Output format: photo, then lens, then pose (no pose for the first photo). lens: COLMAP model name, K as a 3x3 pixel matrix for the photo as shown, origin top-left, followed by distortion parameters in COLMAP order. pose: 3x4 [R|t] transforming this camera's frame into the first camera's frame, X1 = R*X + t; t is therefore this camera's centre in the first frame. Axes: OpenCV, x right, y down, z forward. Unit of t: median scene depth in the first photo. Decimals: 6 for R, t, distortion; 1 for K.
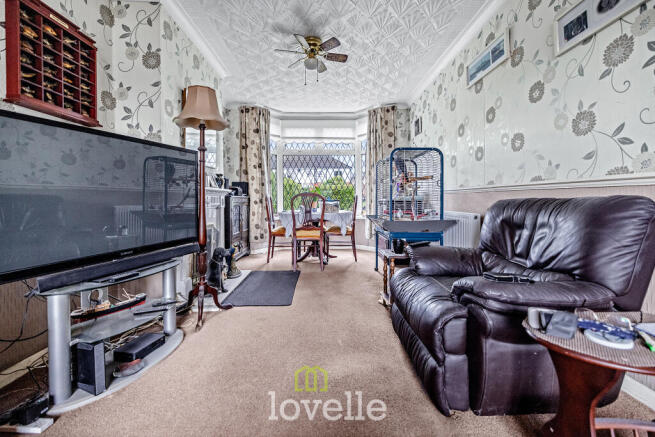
lens RADIAL K [[283.1, 0, 324.2], [0, 283.1, 200.5], [0, 0, 1]] dist [0.004494, -0.001682]
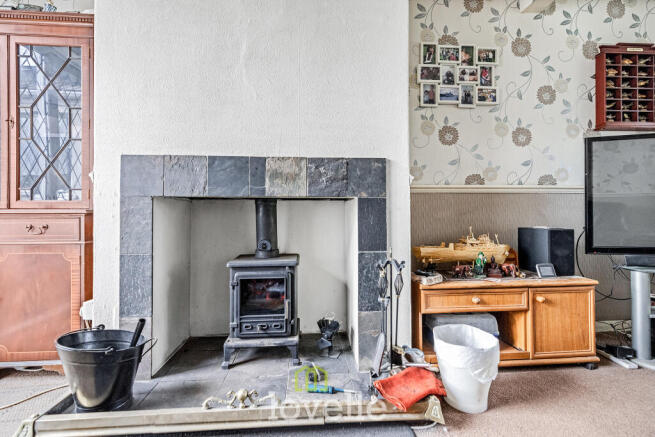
lens RADIAL K [[283.1, 0, 329.8], [0, 283.1, 216.2], [0, 0, 1]] dist [0.004494, -0.001682]
pose [[0.057006, 0.003206, -0.998369, 0.122651], [-0.003863, 0.999988, 0.002991, 0.044818], [0.998366, 0.003686, 0.057017, -0.229647]]
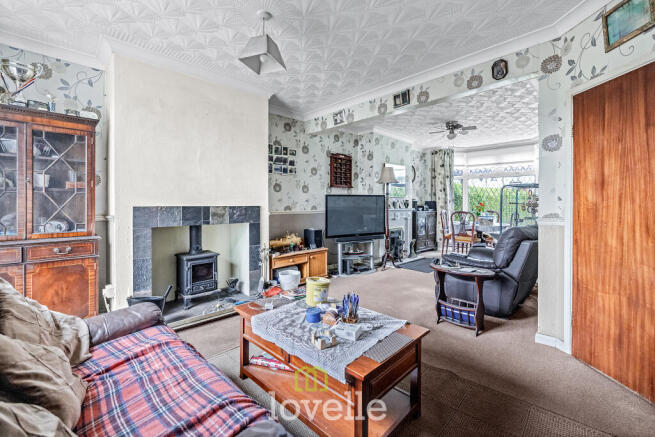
lens RADIAL K [[283.1, 0, 335.4], [0, 283.1, 206.7], [0, 0, 1]] dist [0.004494, -0.001682]
pose [[0.704044, 0.017598, -0.709938, 0.797297], [-0.012604, 0.999845, 0.012285, -0.091224], [0.710044, 0.000299, 0.704157, -0.799588]]
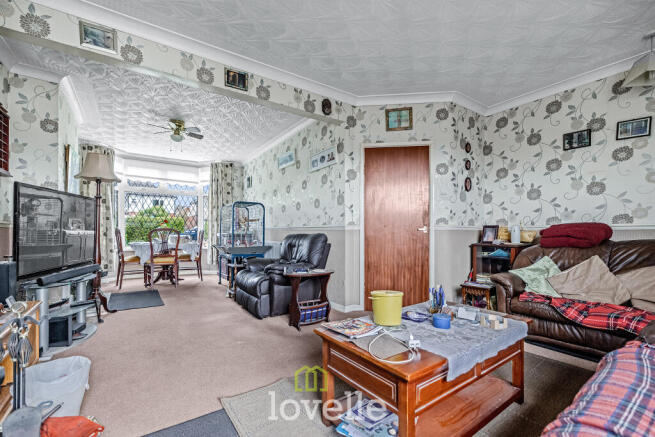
lens RADIAL K [[283.1, 0, 328.5], [0, 283.1, 232.5], [0, 0, 1]] dist [0.004494, -0.001682]
pose [[0.826199, 0.008046, 0.563322, -0.252414], [-0.005234, 0.999964, -0.006606, -0.002967], [-0.563355, 0.002509, 0.826211, -0.717220]]
